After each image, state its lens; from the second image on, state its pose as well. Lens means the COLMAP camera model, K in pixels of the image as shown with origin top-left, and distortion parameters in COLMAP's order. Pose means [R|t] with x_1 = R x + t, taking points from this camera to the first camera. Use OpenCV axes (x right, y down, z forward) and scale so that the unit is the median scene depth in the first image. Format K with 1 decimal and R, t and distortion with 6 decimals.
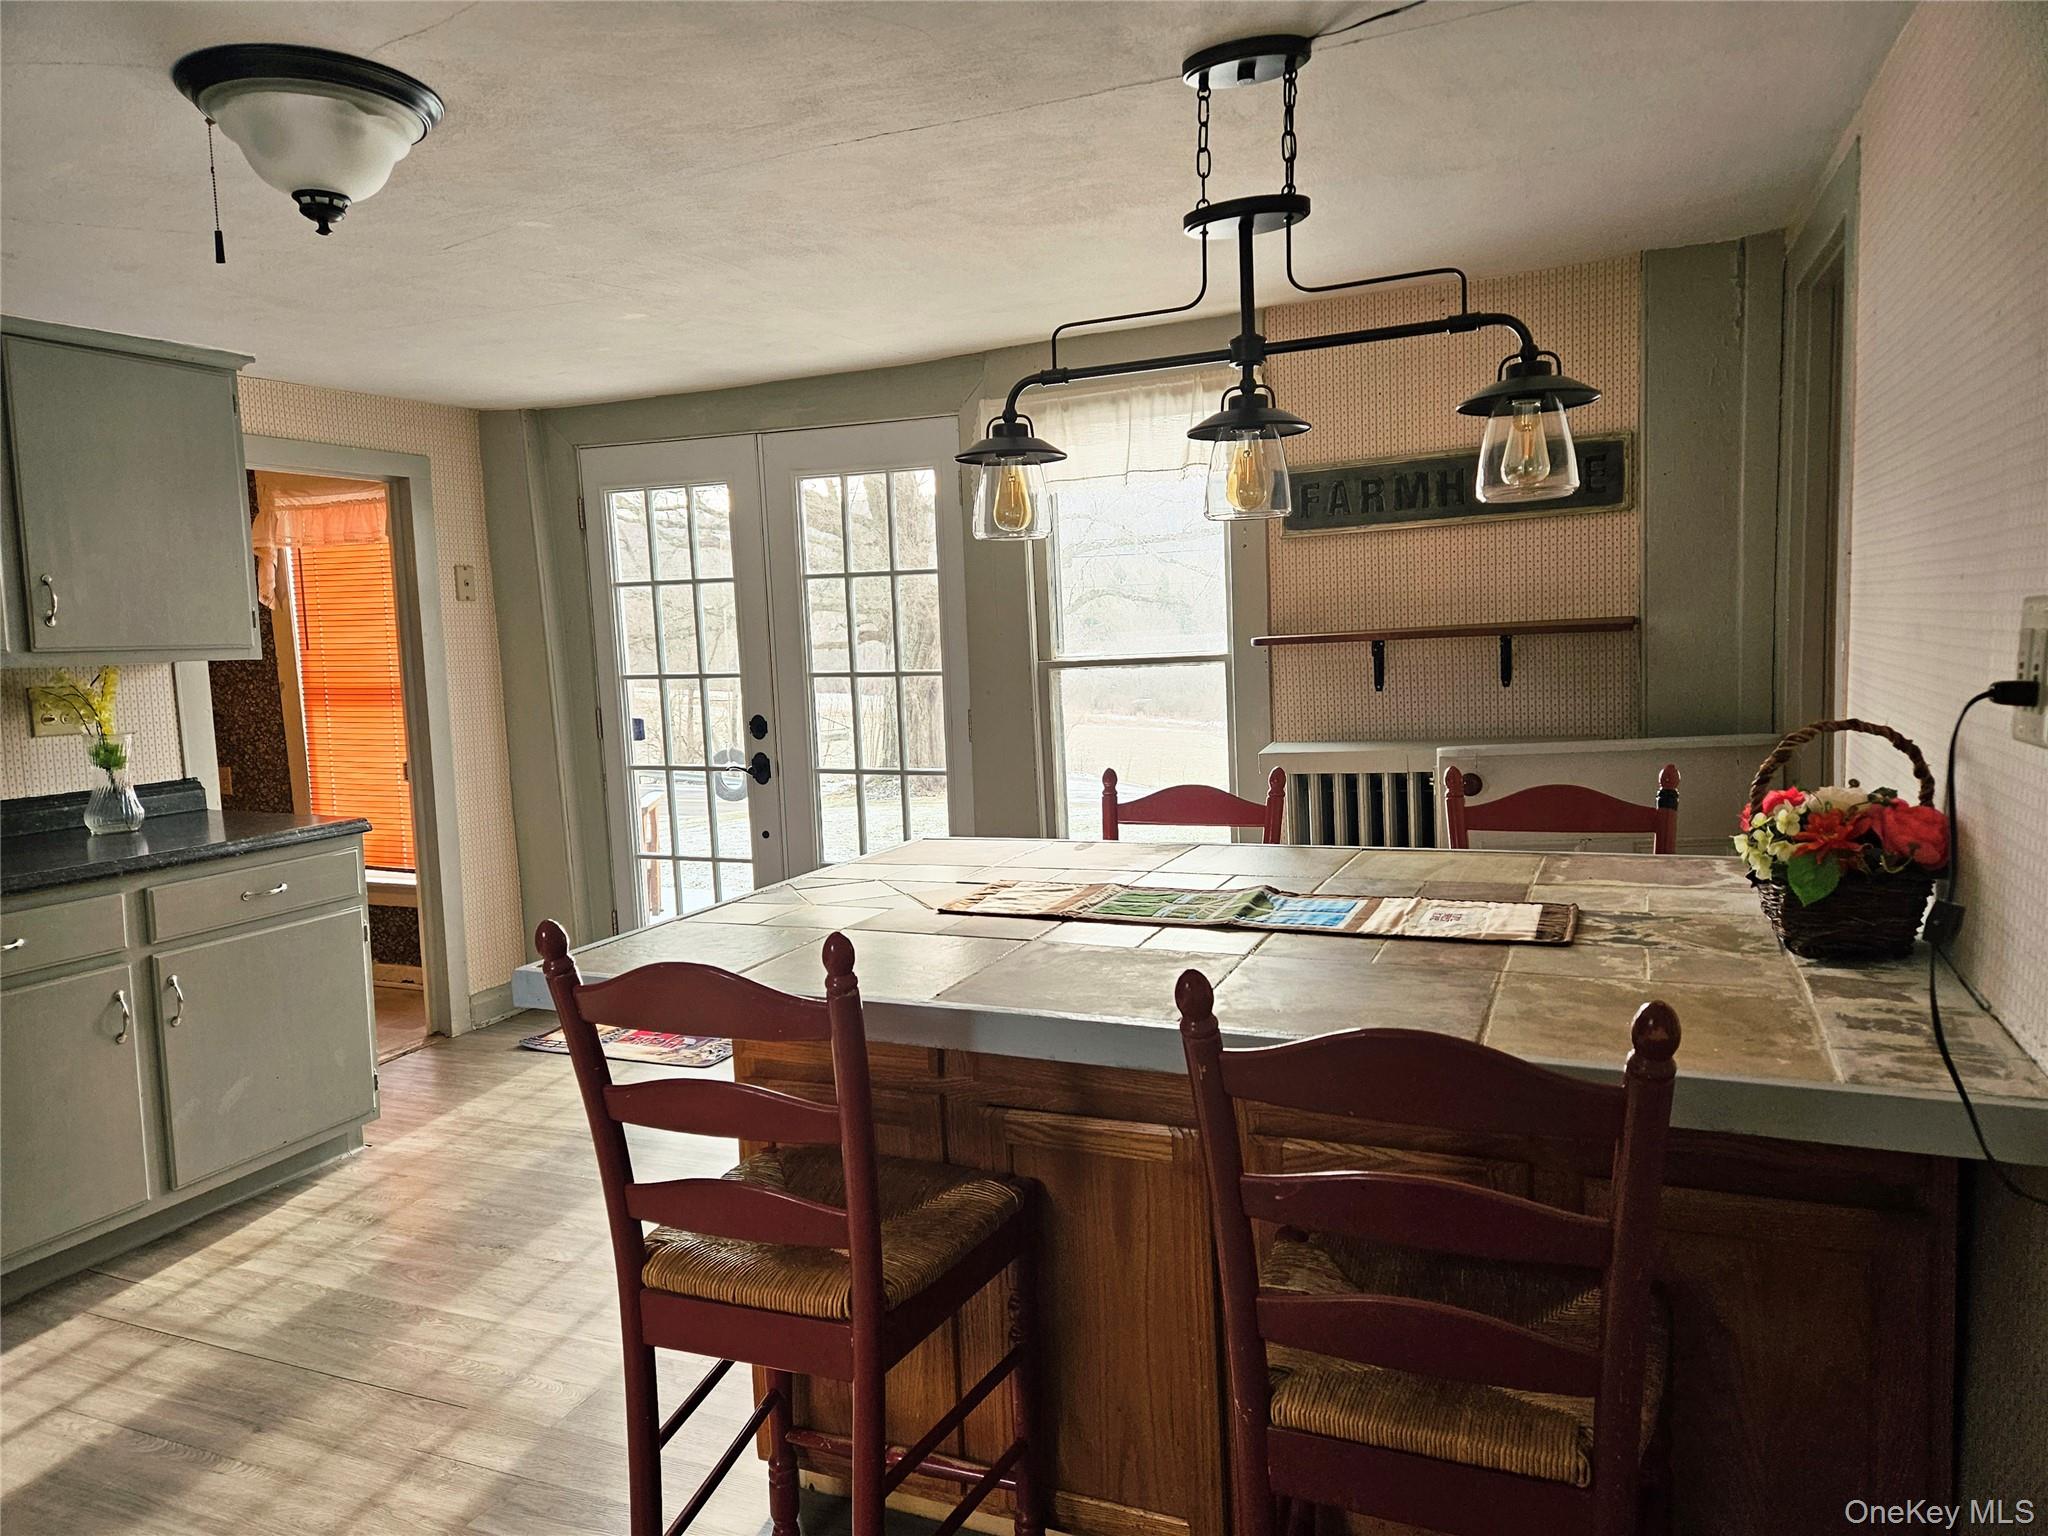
lens RADIAL K [[1404.0, 0, 1011.7], [0, 1404.0, 803.2], [0, 0, 1]] dist [0.140443, -0.128034]
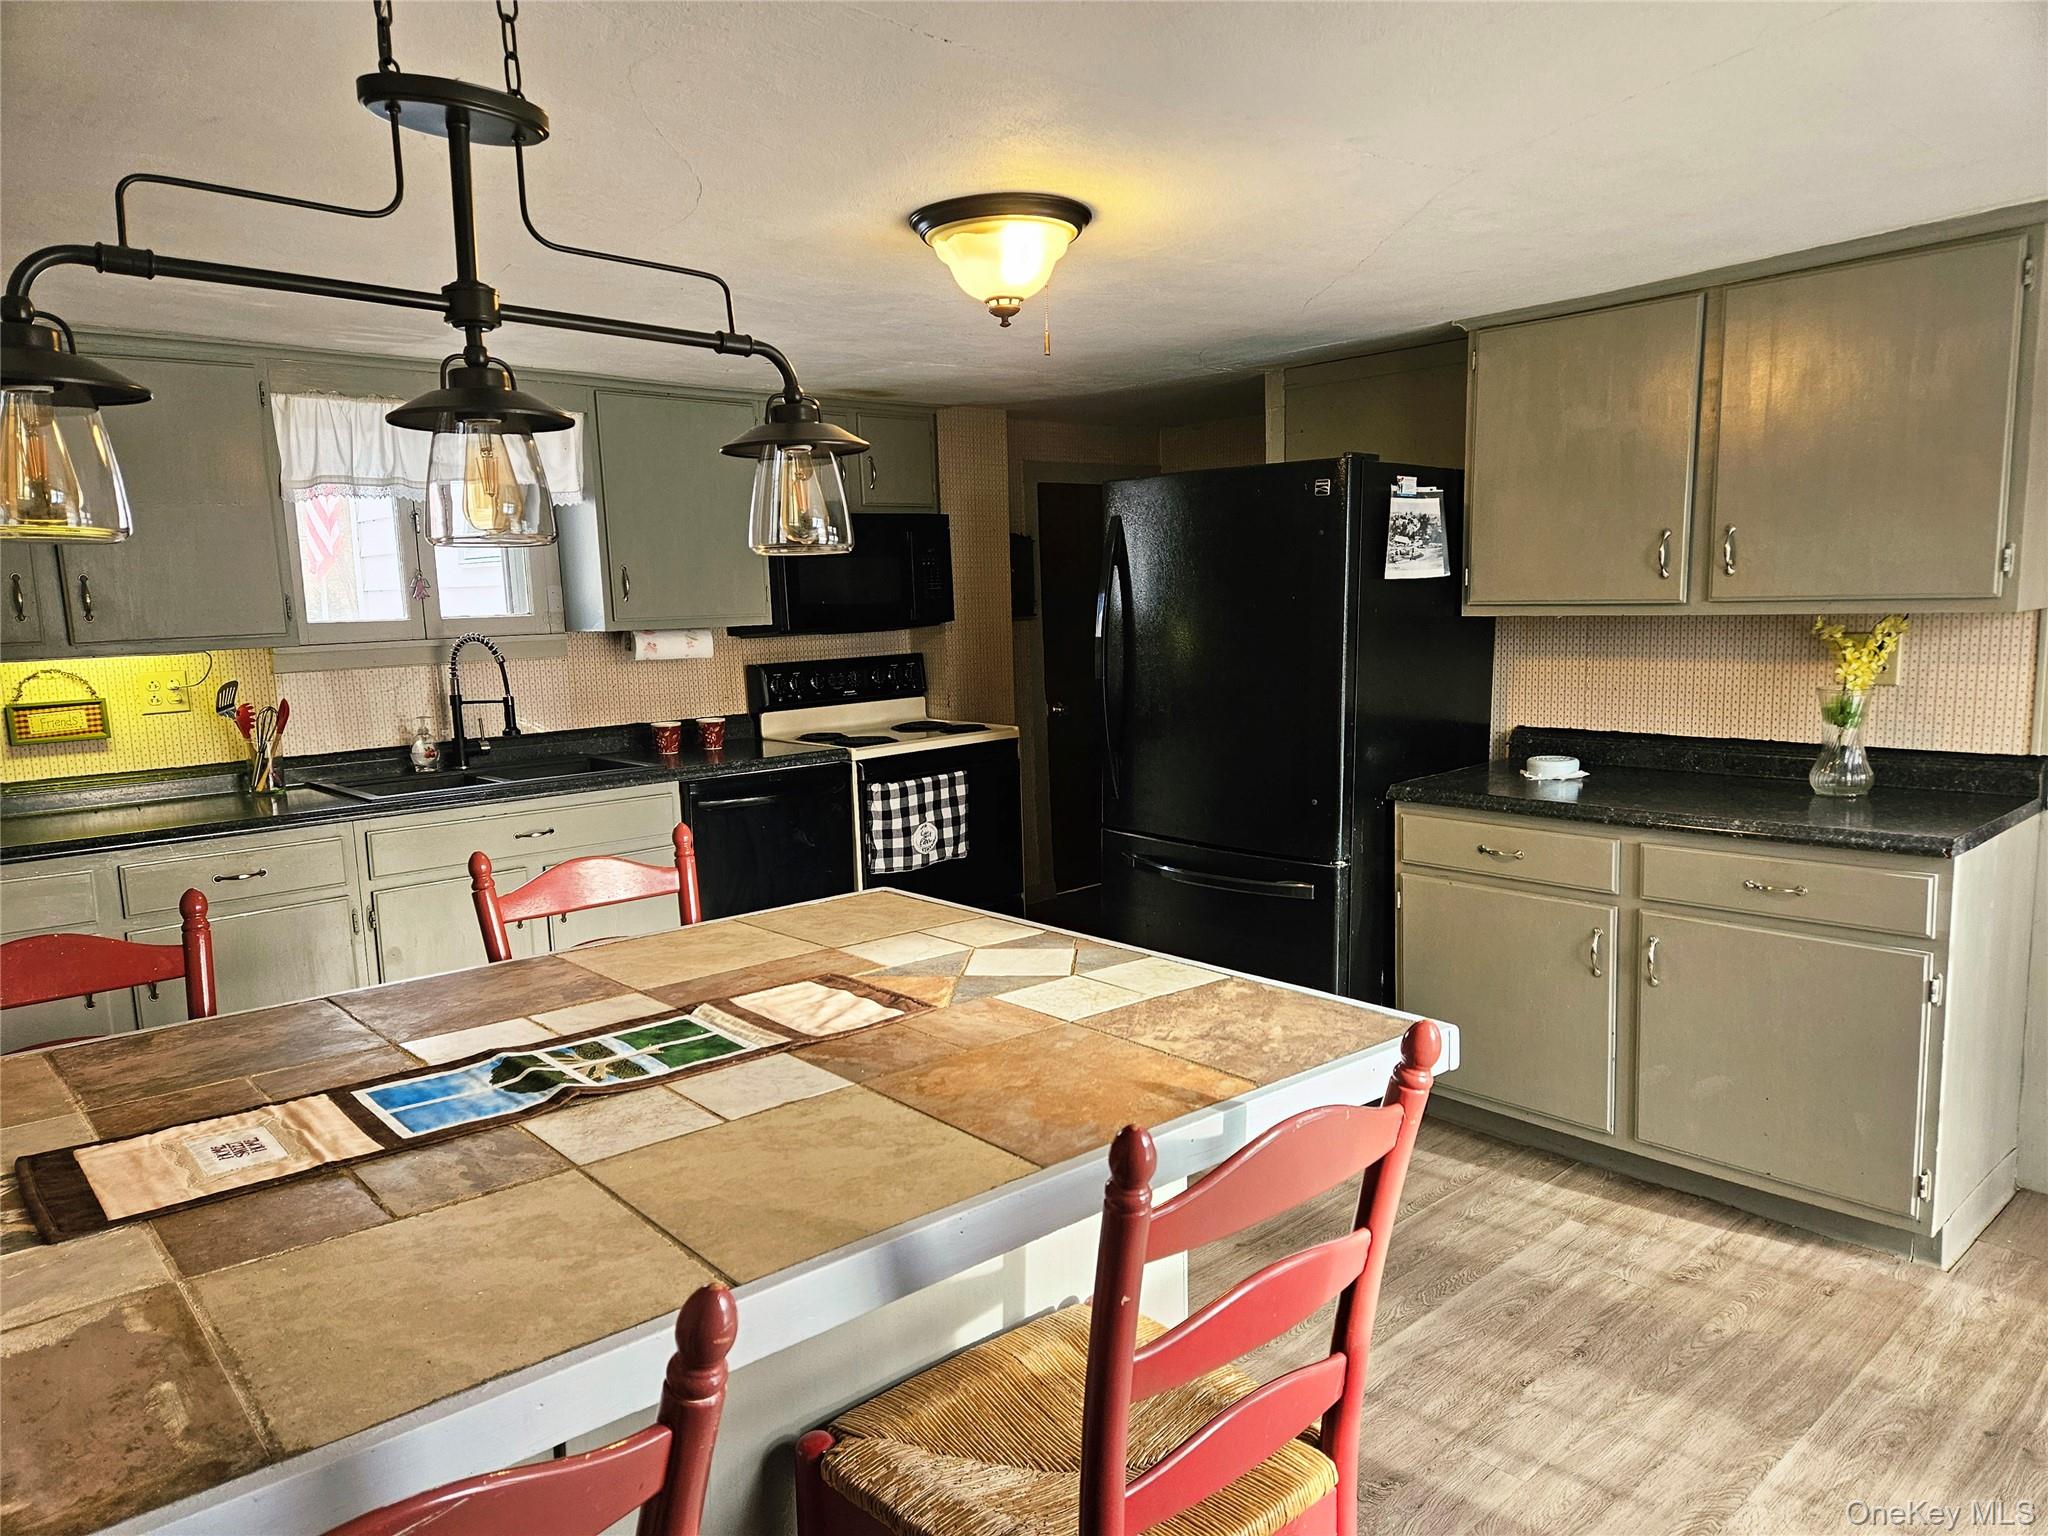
lens RADIAL K [[1404.0, 0, 1011.7], [0, 1404.0, 803.2], [0, 0, 1]] dist [0.140443, -0.128034]
pose [[-0.417182, 0.192690, -0.888161, 0.465038], [-0.066314, 0.968206, 0.241205, -0.178840], [0.906400, 0.159524, -0.391140, 0.976489]]
